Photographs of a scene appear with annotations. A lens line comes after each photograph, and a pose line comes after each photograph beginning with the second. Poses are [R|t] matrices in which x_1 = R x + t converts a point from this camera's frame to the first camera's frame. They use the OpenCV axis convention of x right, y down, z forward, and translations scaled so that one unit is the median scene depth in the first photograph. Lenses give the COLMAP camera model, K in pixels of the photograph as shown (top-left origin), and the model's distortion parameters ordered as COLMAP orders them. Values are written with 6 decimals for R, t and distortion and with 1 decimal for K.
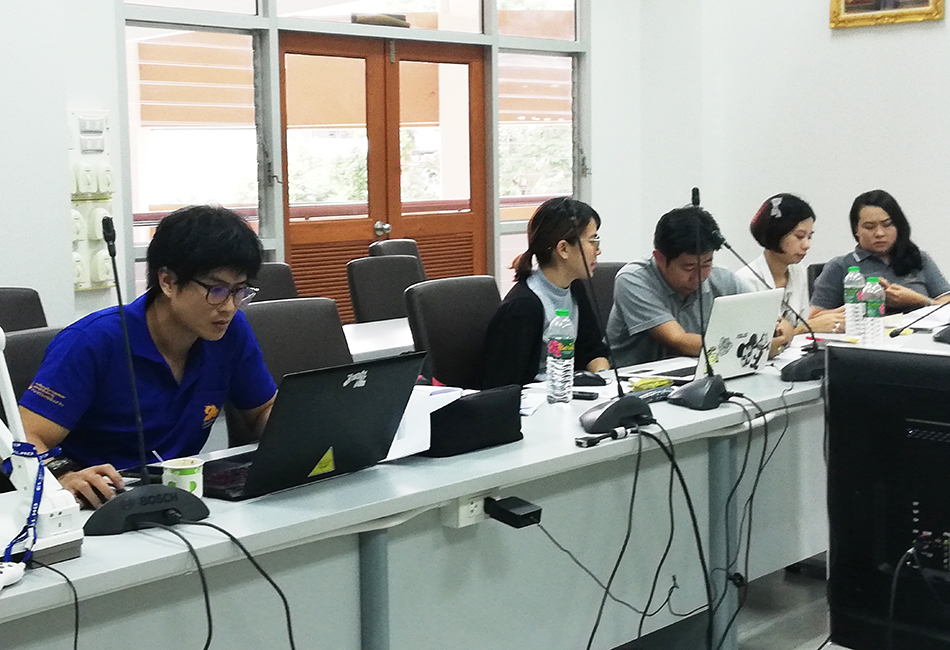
lens RADIAL K [[1414.8, 0, 456.3], [0, 1414.8, 299.5], [0, 0, 1]] dist [0.084876, -0.108365]
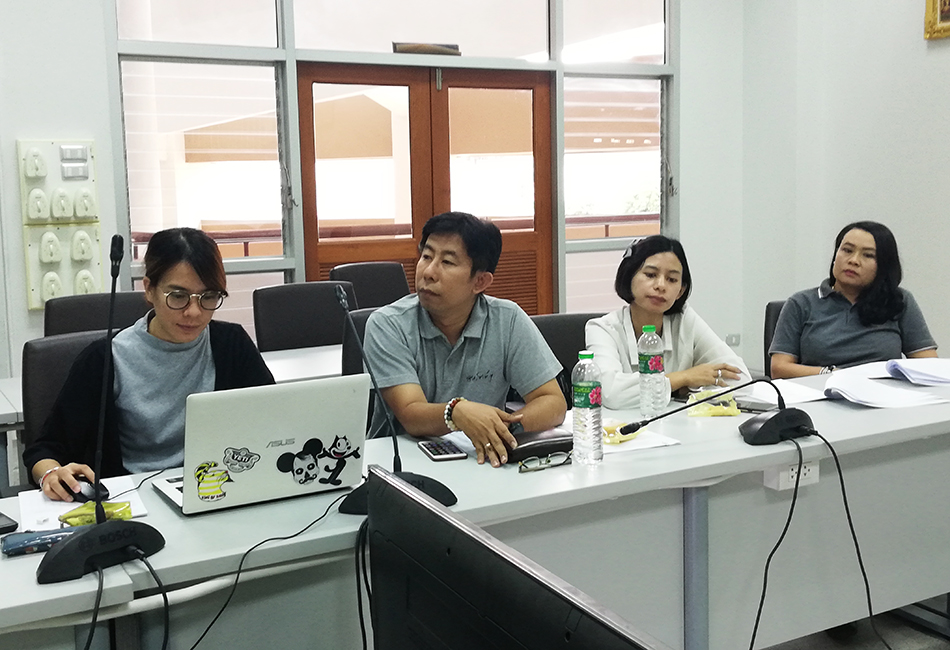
lens RADIAL K [[1102.1, 0, 494.5], [0, 1102.1, 220.4], [0, 0, 1]] dist [0.132273, 0.015765]
pose [[0.955515, 0.007379, -0.294849, 0.257285], [-0.023595, 0.998395, -0.051480, -0.033165], [0.293996, 0.056147, 0.954156, 0.266561]]
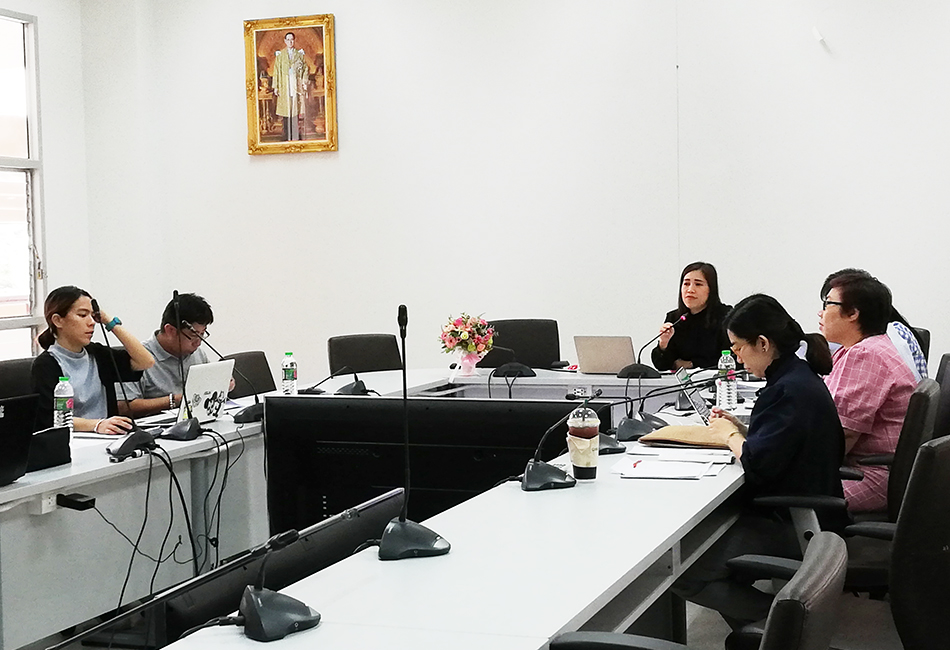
lens RADIAL K [[1513.9, 0, 416.1], [0, 1513.9, 323.8], [0, 0, 1]] dist [0.114080, -0.004782]
pose [[0.932804, -0.022151, 0.359703, -0.084243], [0.040771, 0.998188, -0.044258, 0.017621], [-0.358071, 0.055950, 0.932017, -0.282778]]
